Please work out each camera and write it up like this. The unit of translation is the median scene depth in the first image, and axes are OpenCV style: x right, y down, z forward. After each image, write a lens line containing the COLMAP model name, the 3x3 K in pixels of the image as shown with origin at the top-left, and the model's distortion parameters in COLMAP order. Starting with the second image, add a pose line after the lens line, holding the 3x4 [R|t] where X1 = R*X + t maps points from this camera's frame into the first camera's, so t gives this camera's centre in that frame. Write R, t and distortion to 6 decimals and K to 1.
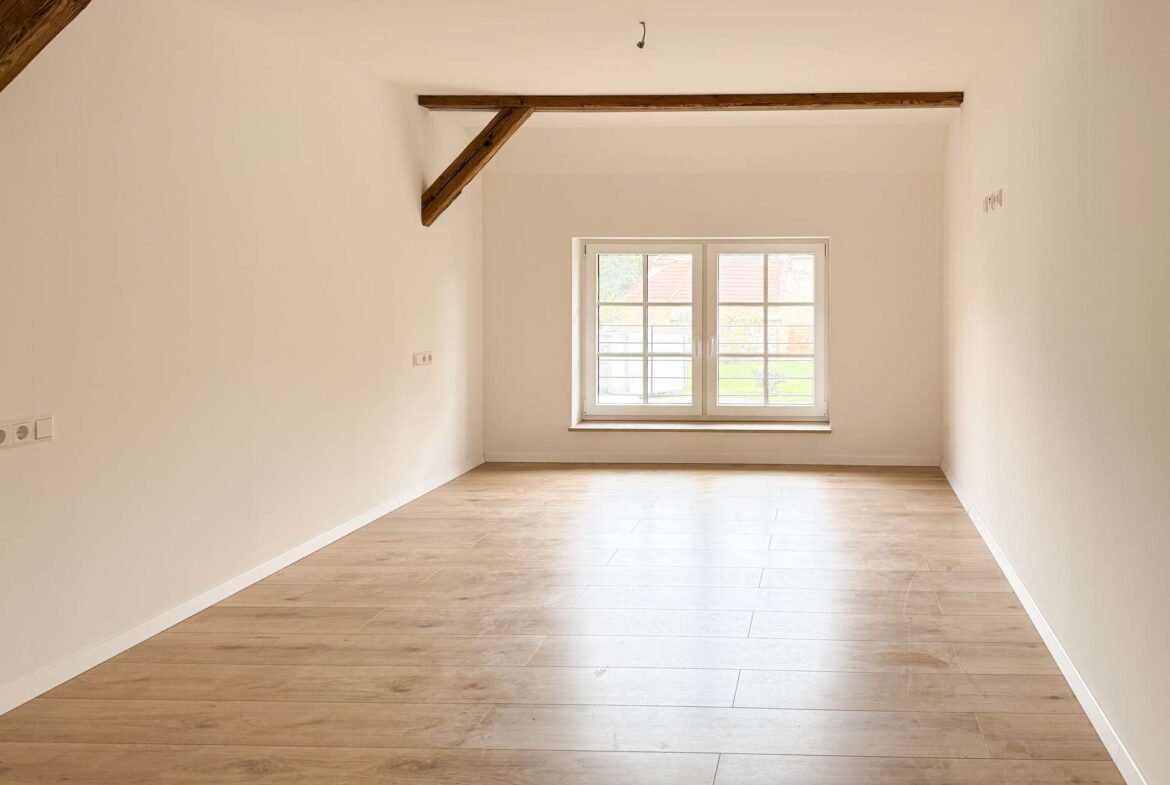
lens RADIAL K [[601.9, 0, 585.0], [0, 601.9, 392.5], [0, 0, 1]] dist [0.000772, -0.000280]
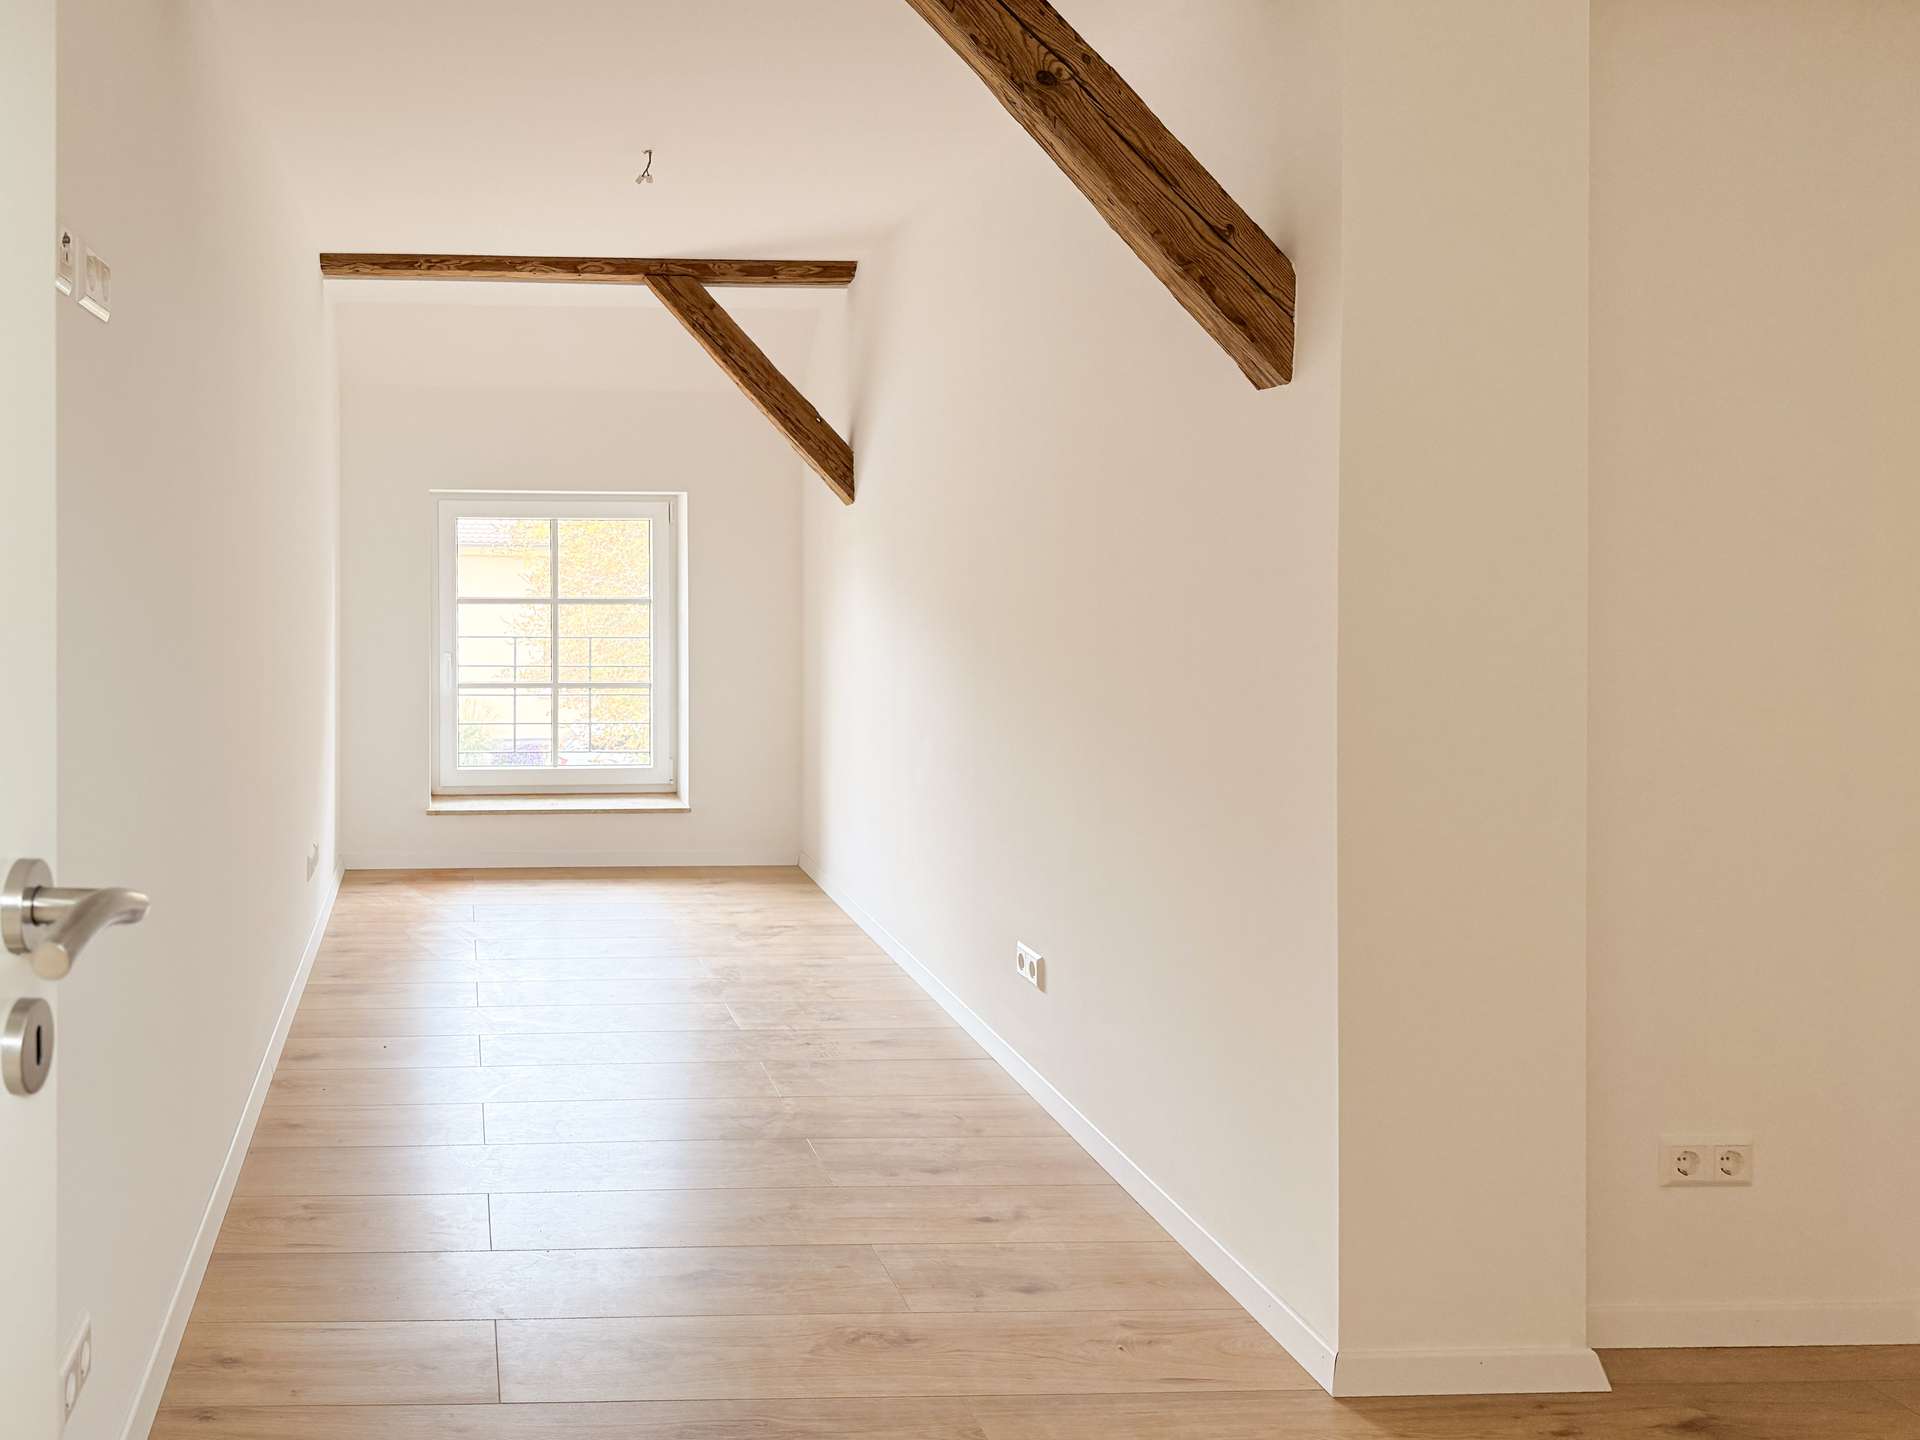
lens RADIAL K [[996.5, 0, 960.0], [0, 996.5, 720.0], [0, 0, 1]] dist [0.026289, -0.013785]
pose [[0.998369, -0.003671, 0.056969, 0.684316], [0.005330, 0.999566, -0.028987, 0.004521], [-0.056838, 0.029244, 0.997955, -0.025831]]
